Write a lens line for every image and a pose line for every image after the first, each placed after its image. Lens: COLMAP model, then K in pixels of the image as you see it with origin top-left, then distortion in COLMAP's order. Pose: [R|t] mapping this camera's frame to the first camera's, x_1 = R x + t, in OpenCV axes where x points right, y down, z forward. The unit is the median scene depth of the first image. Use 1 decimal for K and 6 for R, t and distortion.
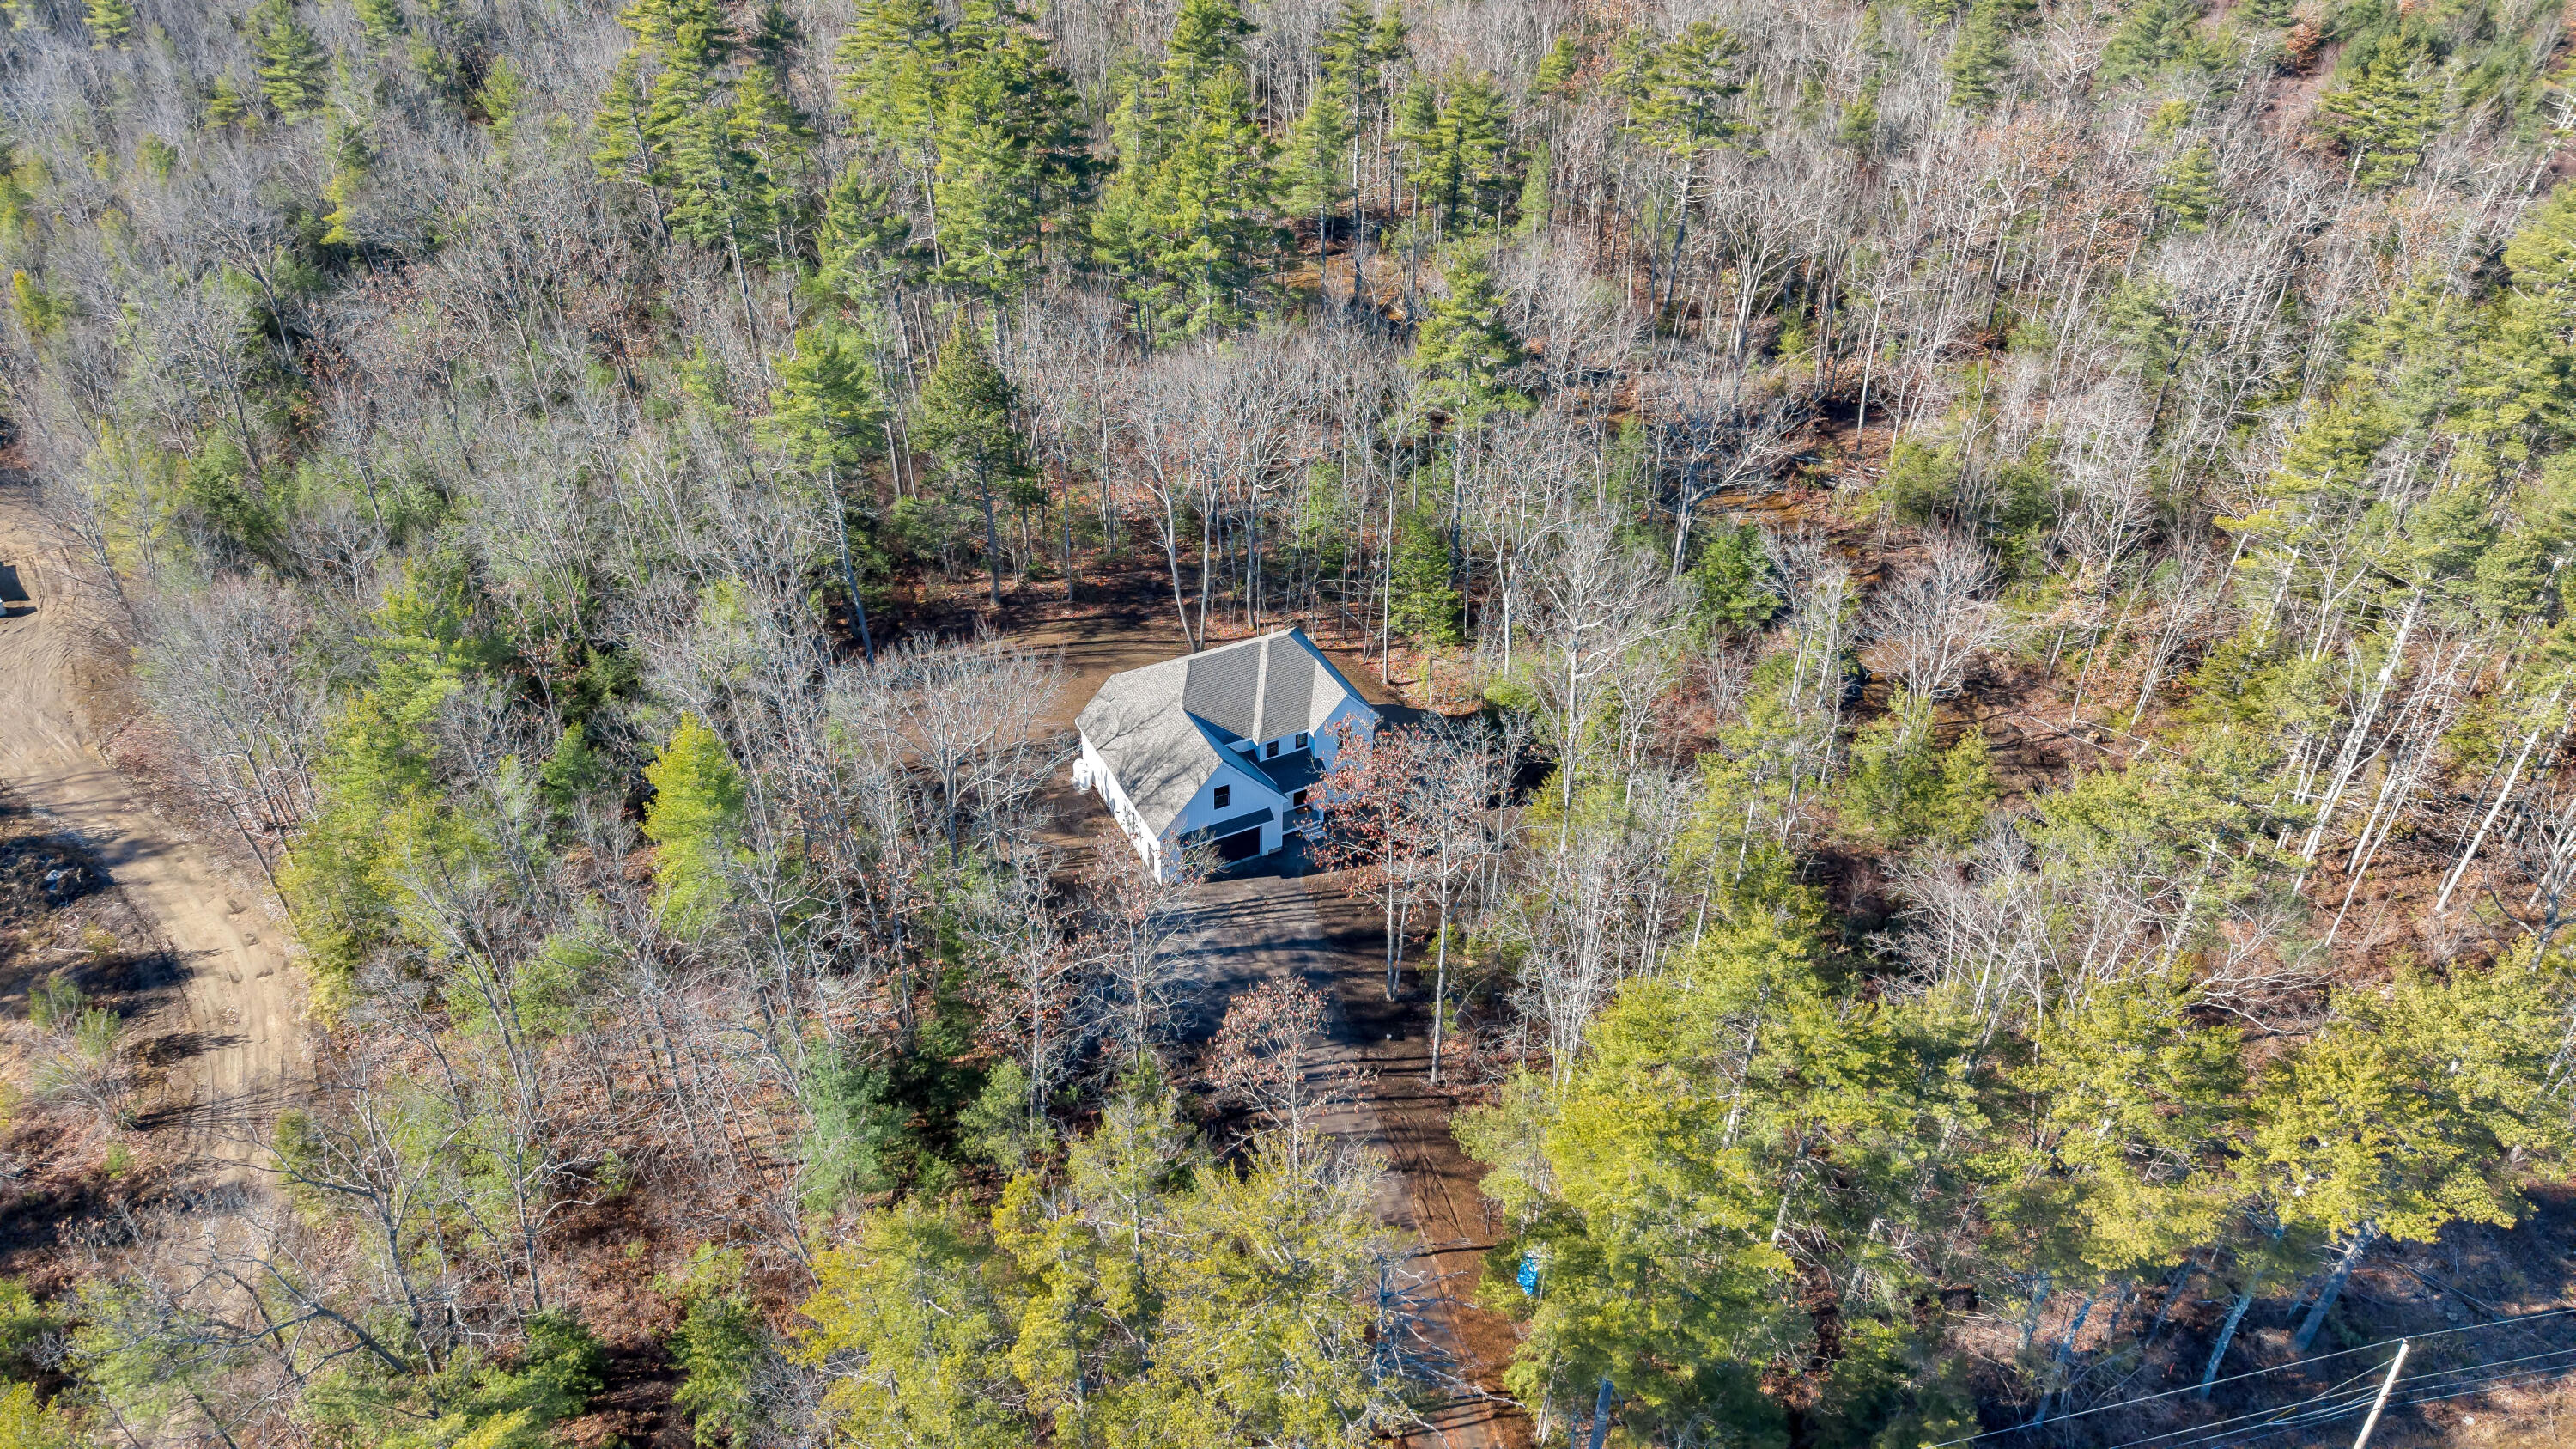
lens RADIAL K [[1718.1, 0, 1290.1], [0, 1718.1, 734.3], [0, 0, 1]] dist [0.010382, -0.014320]
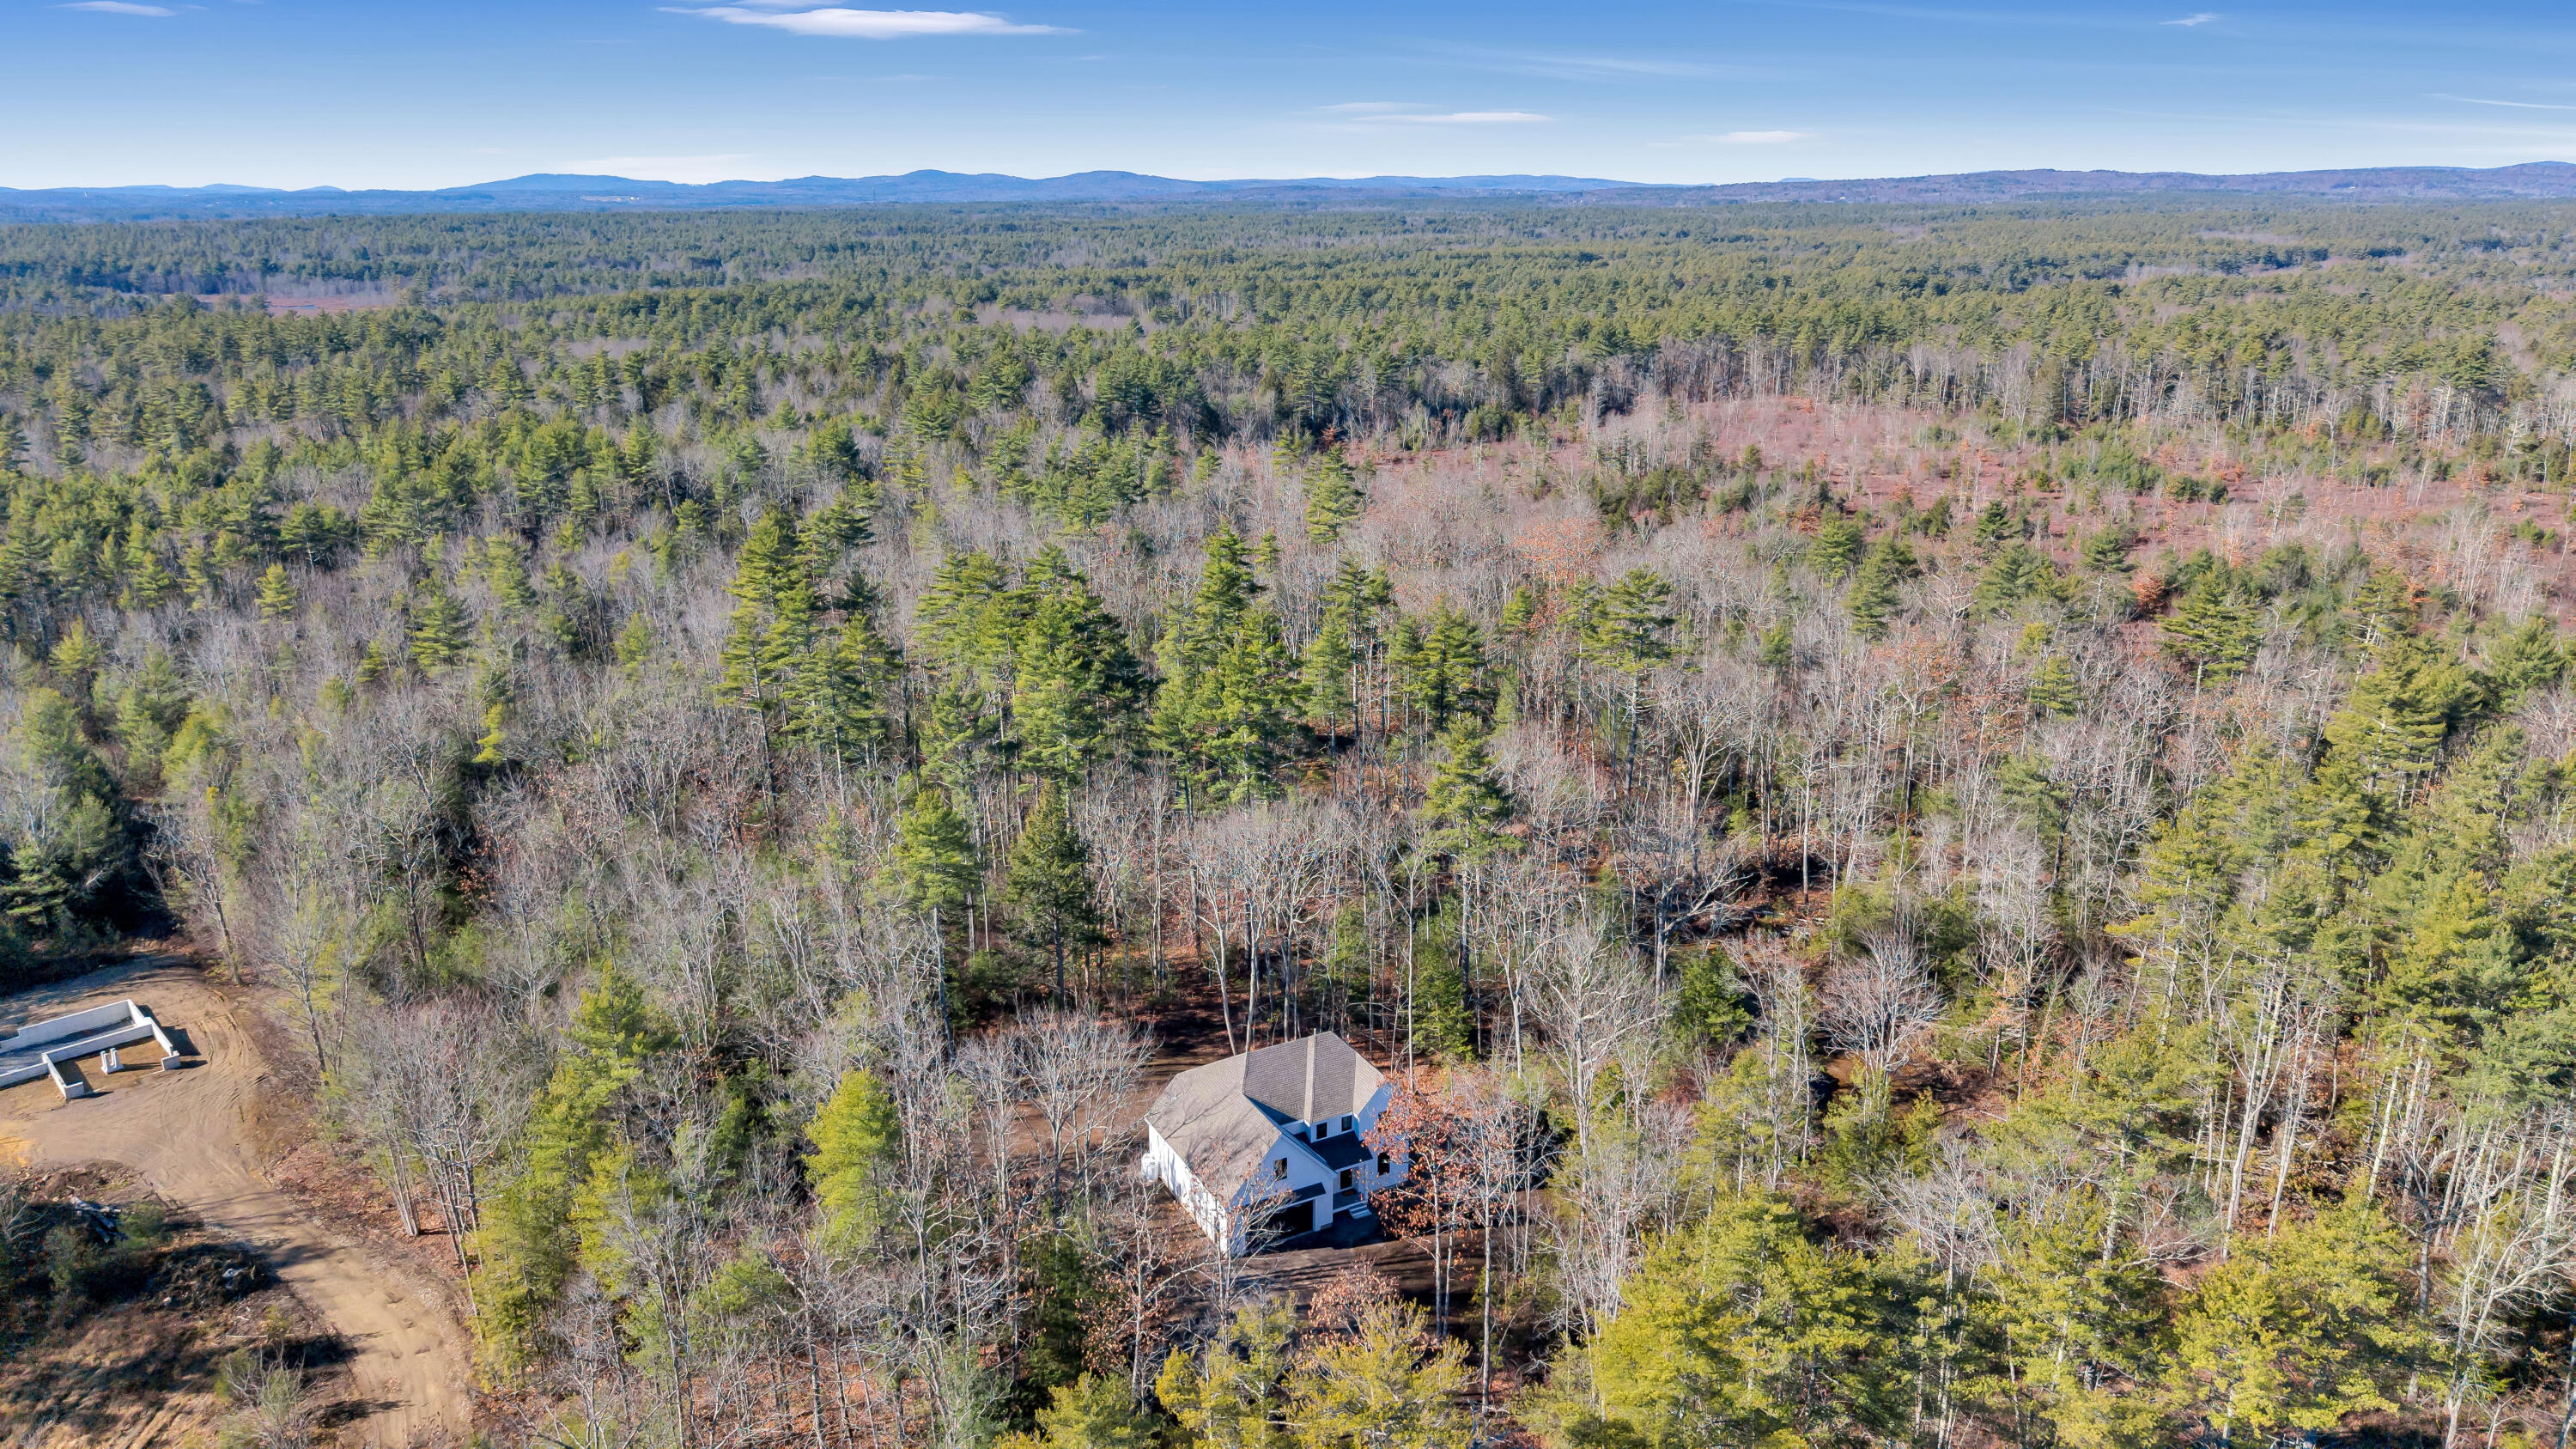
lens RADIAL K [[1718.1, 0, 1292.7], [0, 1718.1, 721.4], [0, 0, 1]] dist [0.010382, -0.014320]
pose [[0.999616, -0.018992, 0.020192, -0.039943], [0.024543, 0.944982, -0.326200, 0.103200], [-0.012885, 0.326571, 0.945085, -0.145434]]
